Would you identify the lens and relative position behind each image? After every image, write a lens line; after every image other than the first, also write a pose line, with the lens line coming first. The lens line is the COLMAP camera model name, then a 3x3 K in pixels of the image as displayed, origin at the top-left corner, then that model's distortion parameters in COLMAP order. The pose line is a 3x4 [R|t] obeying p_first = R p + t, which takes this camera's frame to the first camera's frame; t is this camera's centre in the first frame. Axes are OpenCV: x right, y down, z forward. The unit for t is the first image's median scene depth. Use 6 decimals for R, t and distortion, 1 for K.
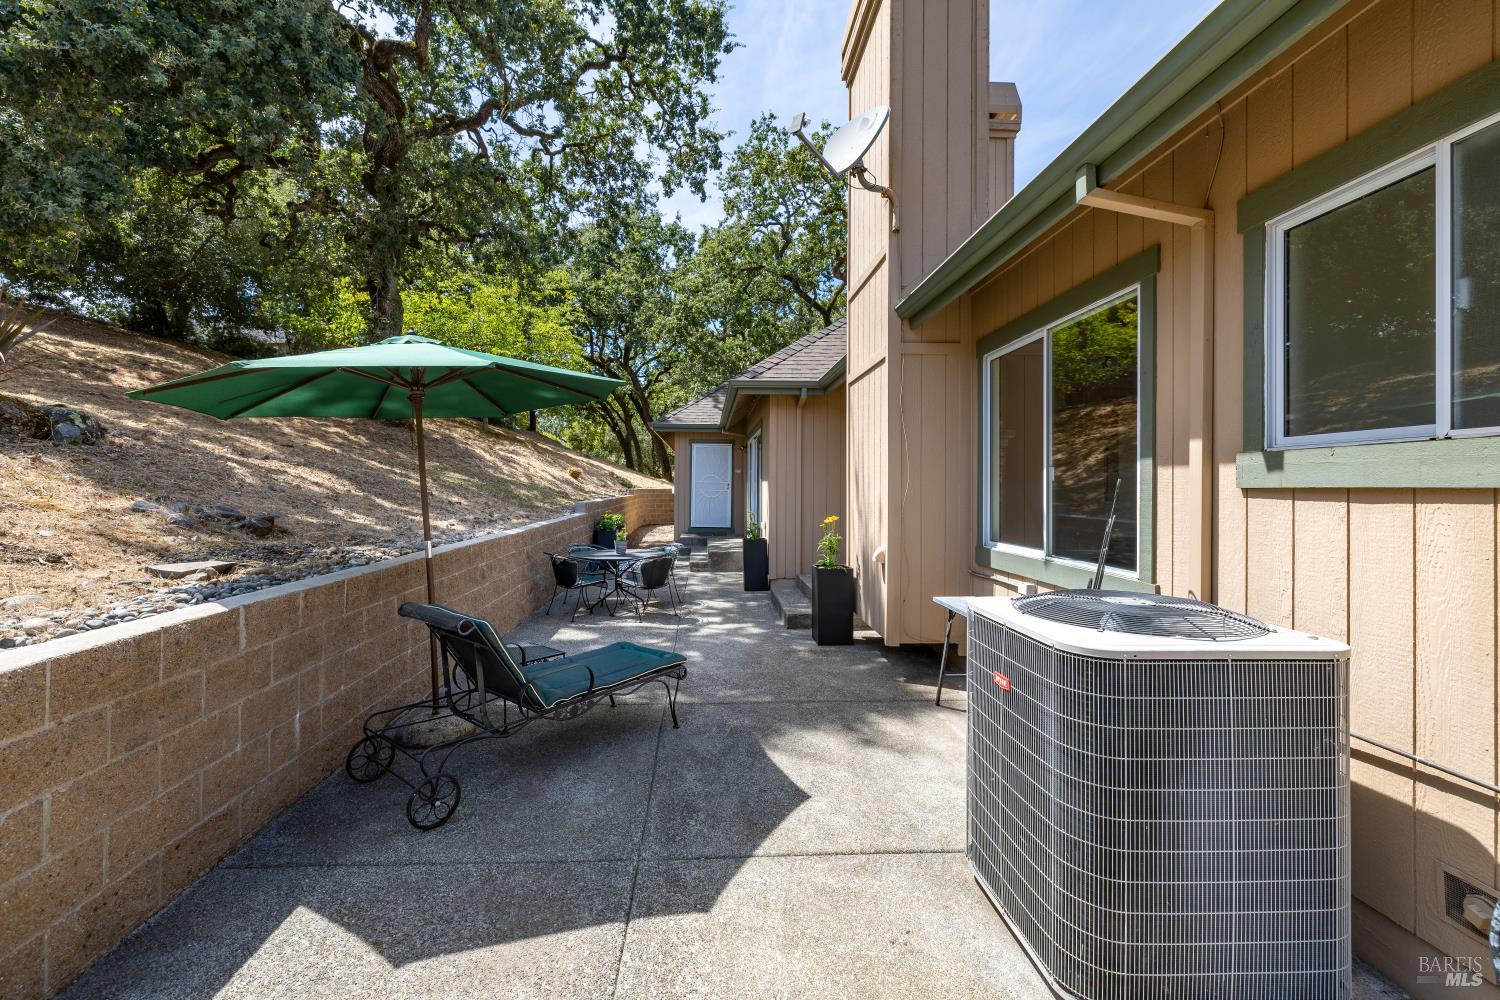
lens RADIAL K [[632.9, 0, 744.3], [0, 632.9, 495.9], [0, 0, 1]] dist [0.001876, 0.000124]
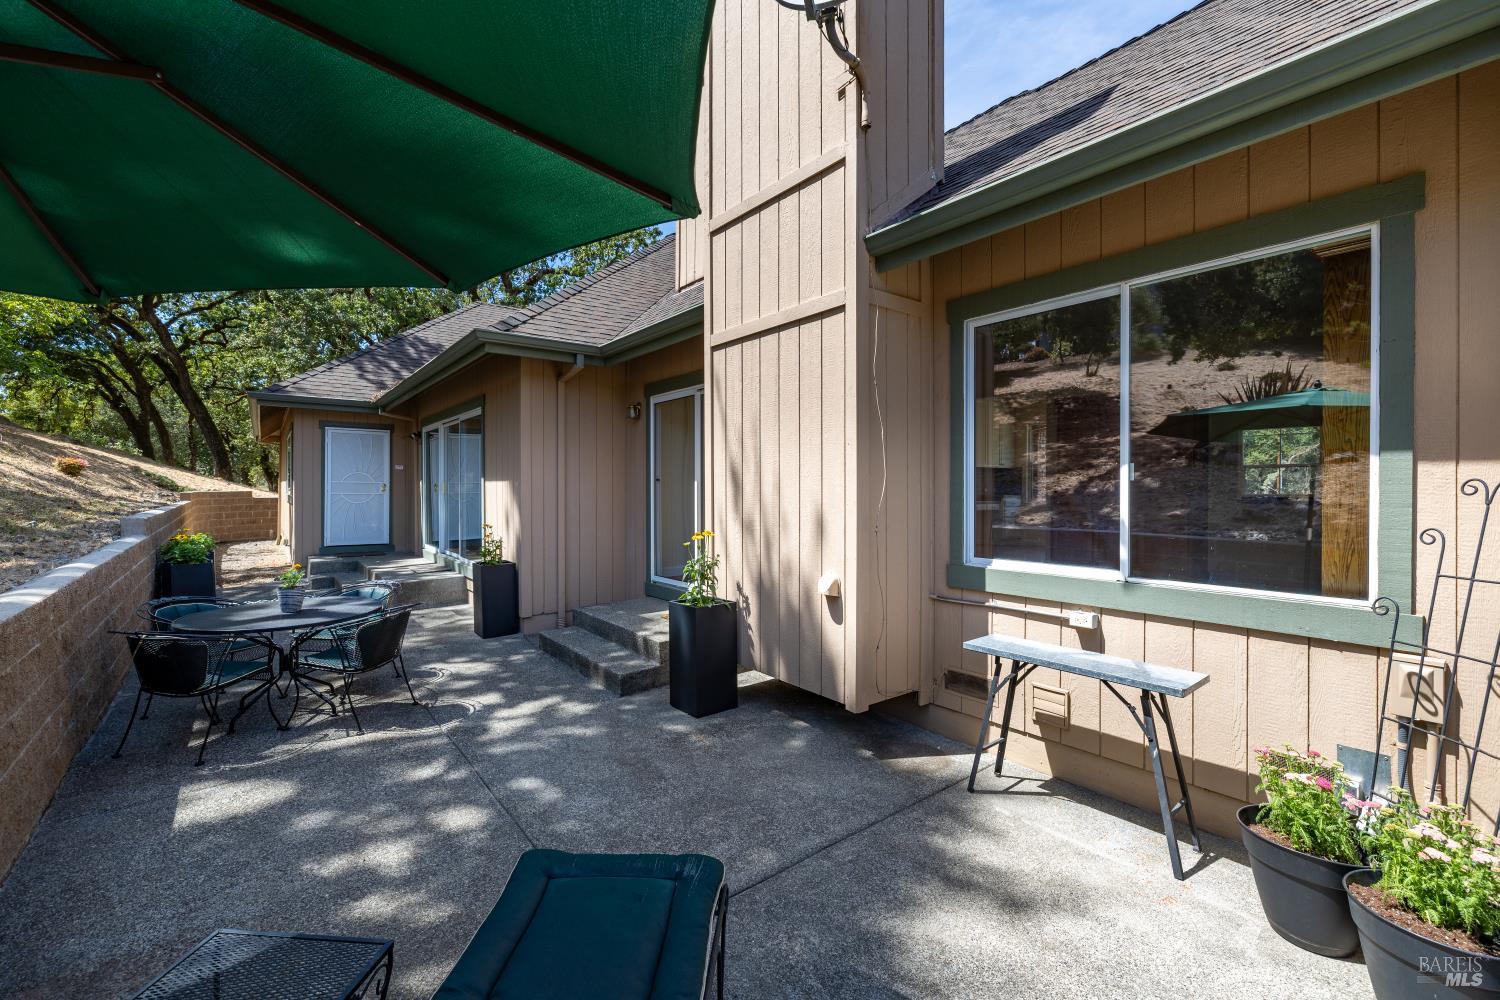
lens RADIAL K [[626.2, 0, 750.5], [0, 626.2, 498.2], [0, 0, 1]] dist [-0.000574, 0.000175]
pose [[0.822977, -0.015081, 0.567875, -0.086927], [0.012429, 0.999886, 0.008541, -0.003689], [-0.567939, 0.000029, 0.823071, 0.159670]]
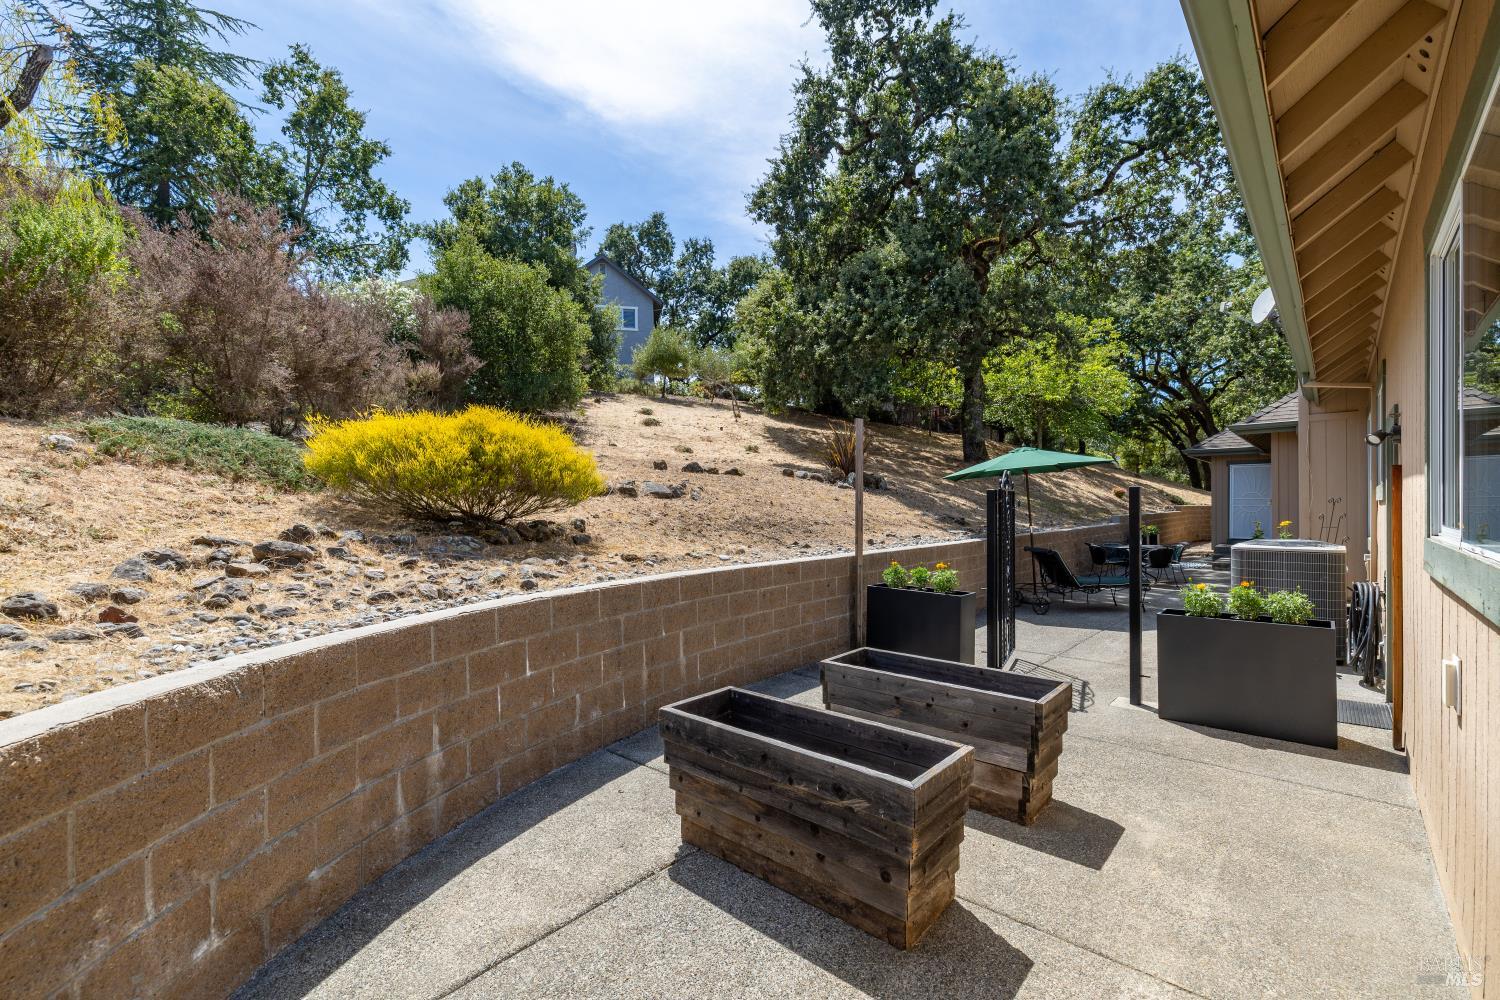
lens RADIAL K [[632.9, 0, 744.3], [0, 632.9, 495.9], [0, 0, 1]] dist [0.001876, 0.000124]
pose [[0.684105, -0.024056, -0.728986, 0.143256], [0.001708, 0.999506, -0.031381, 0.006855], [0.729381, 0.020223, 0.683809, -0.396806]]
